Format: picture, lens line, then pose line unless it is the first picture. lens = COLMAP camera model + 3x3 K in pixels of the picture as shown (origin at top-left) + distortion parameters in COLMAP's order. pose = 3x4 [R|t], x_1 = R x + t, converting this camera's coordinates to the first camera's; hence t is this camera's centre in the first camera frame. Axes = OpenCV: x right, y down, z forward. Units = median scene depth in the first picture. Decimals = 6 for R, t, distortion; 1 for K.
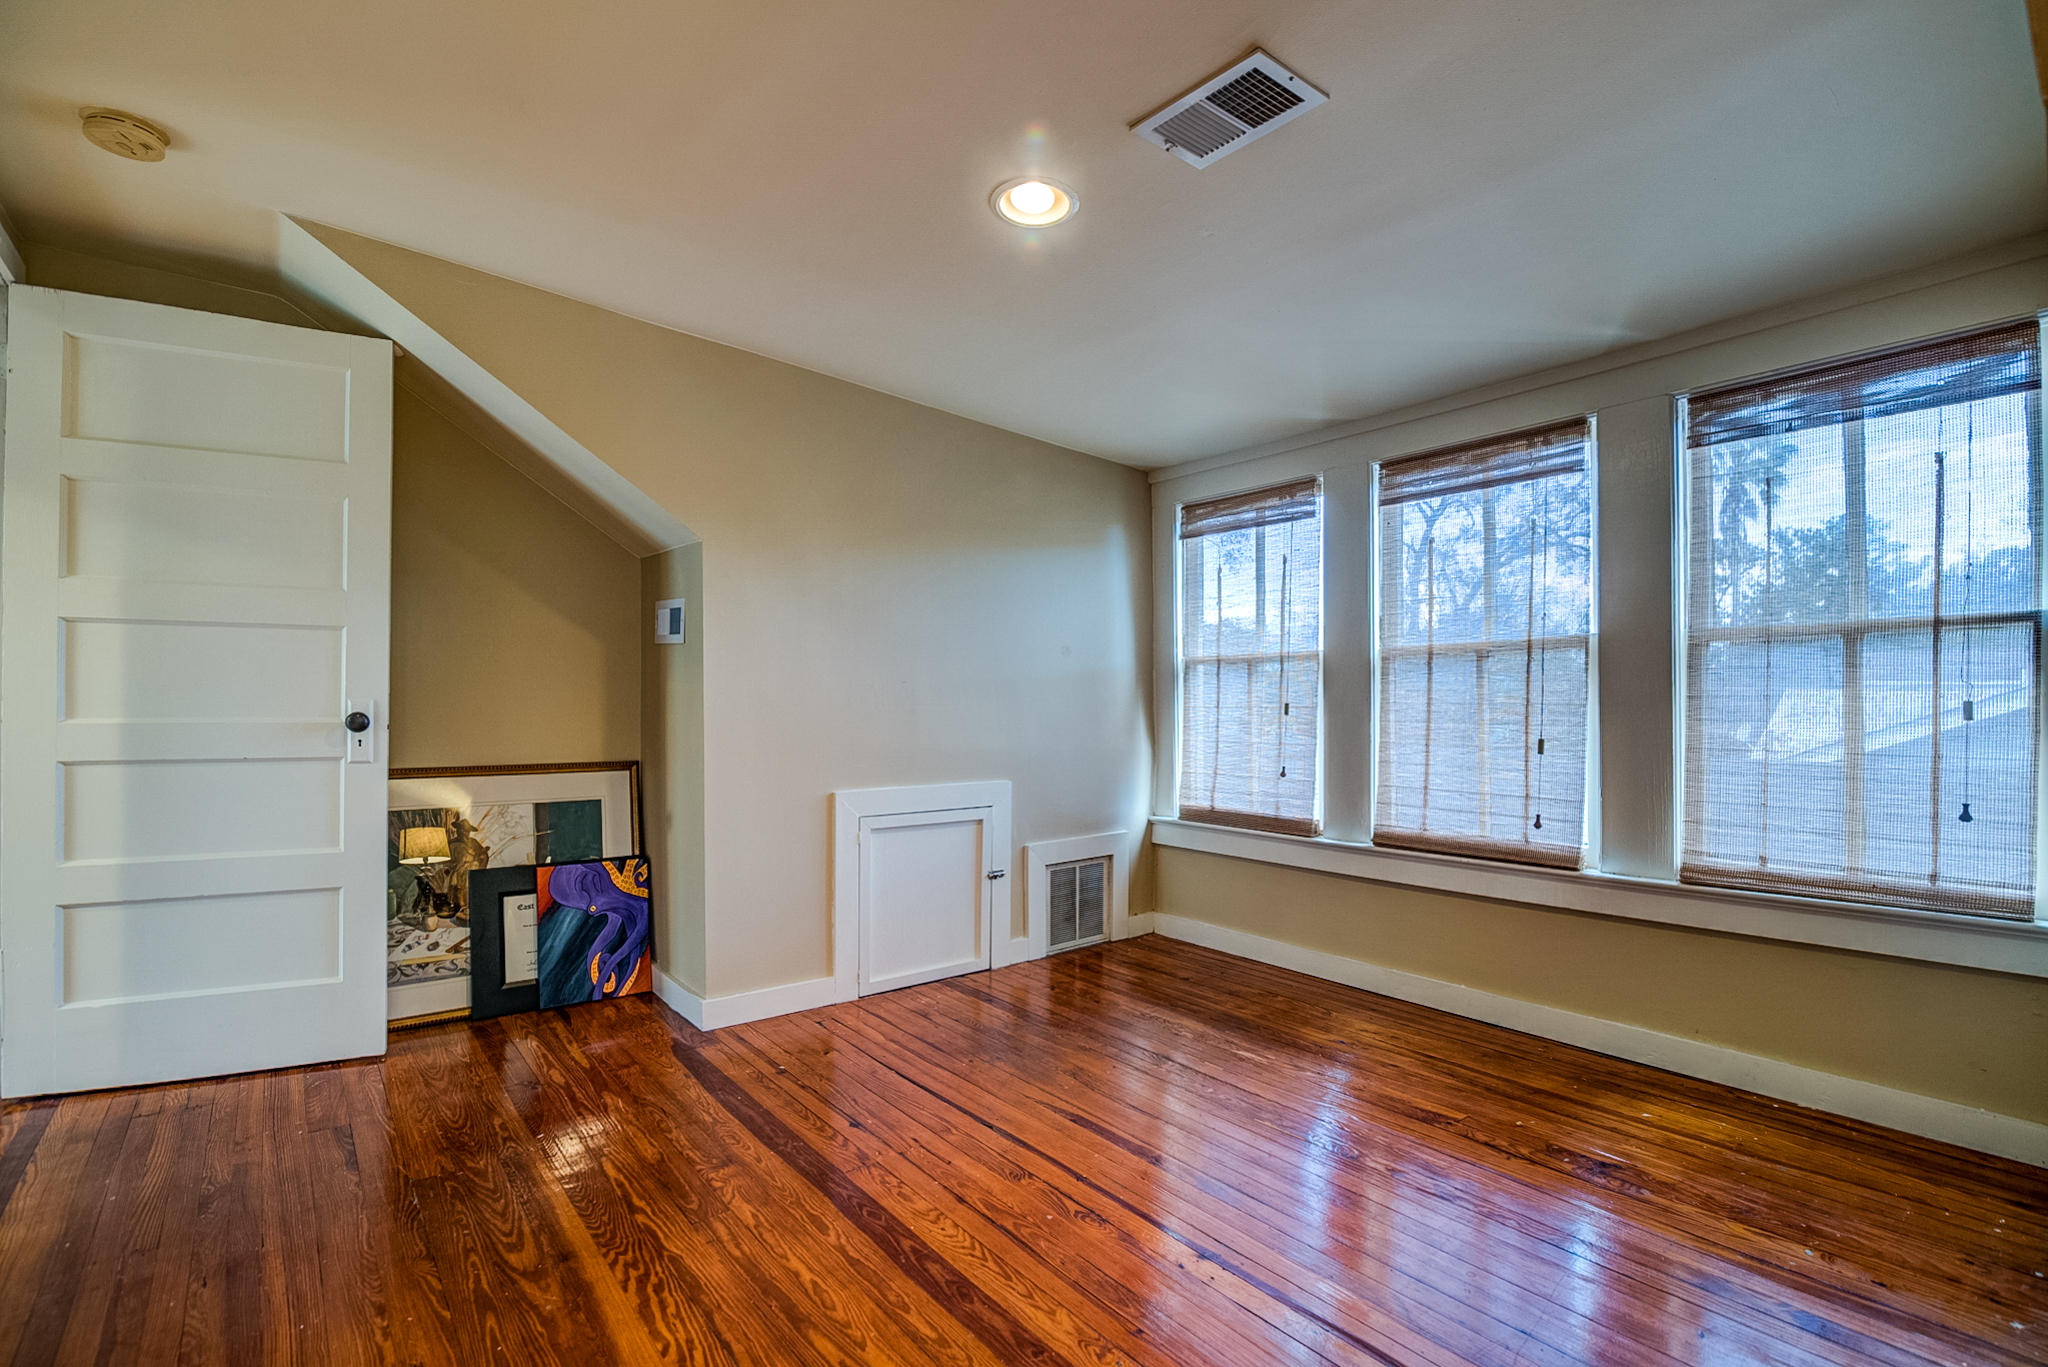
lens RADIAL K [[965.0, 0, 1032.9], [0, 965.0, 697.1], [0, 0, 1]] dist [-0.019116, 0.000657]
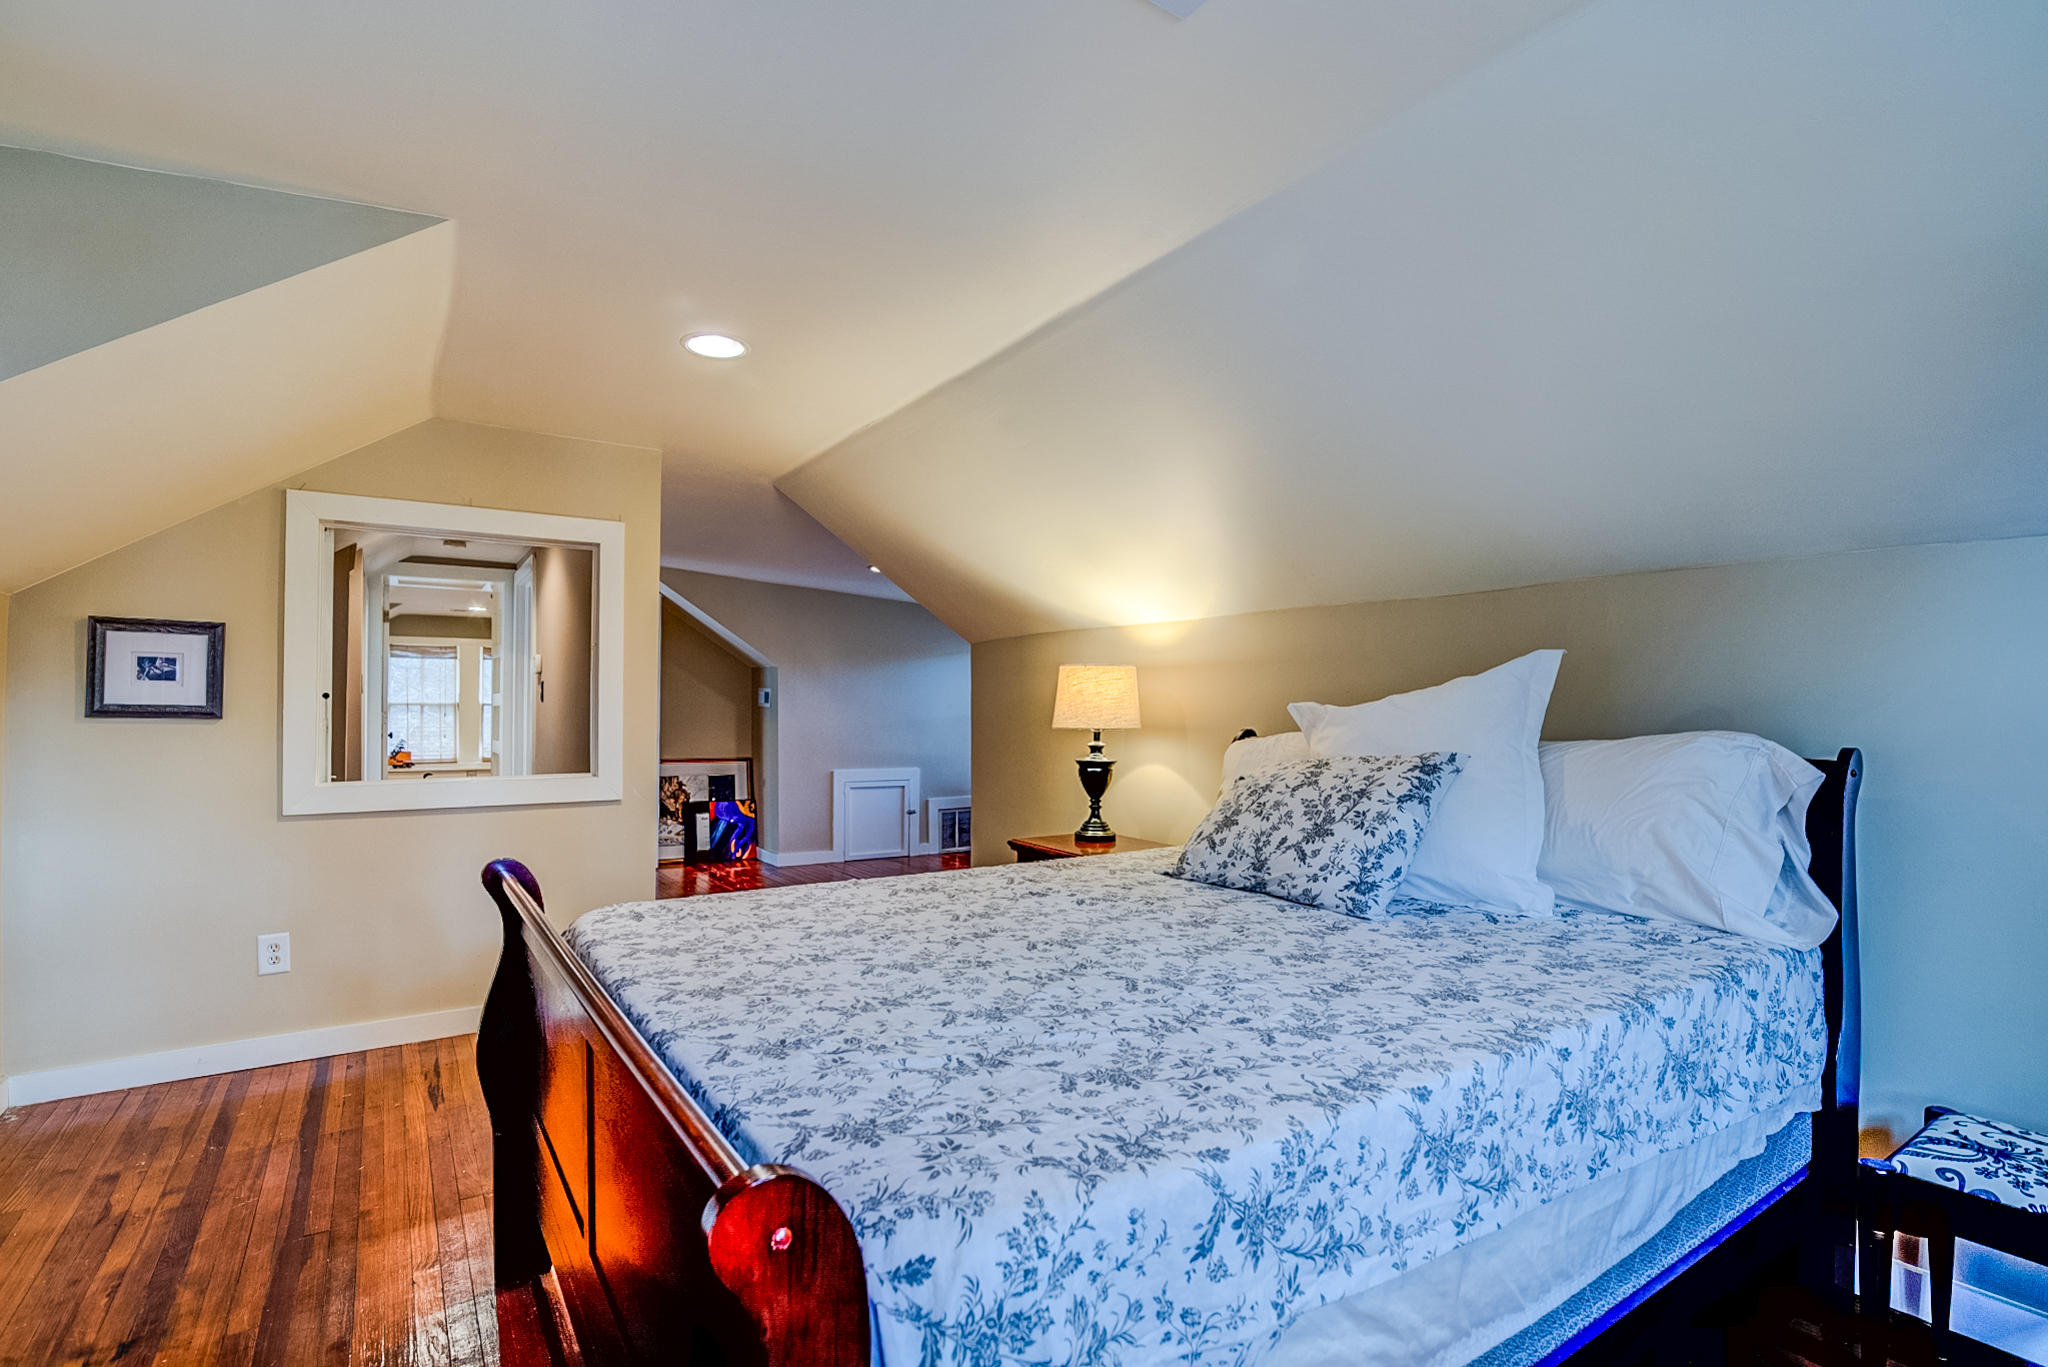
lens RADIAL K [[965.0, 0, 1024.2], [0, 965.0, 698.7], [0, 0, 1]] dist [-0.019116, 0.000657]
pose [[0.996416, -0.001148, -0.084575, 0.448281], [0.000210, 0.999938, -0.011097, -0.050294], [0.084582, 0.011039, 0.996355, -1.275646]]
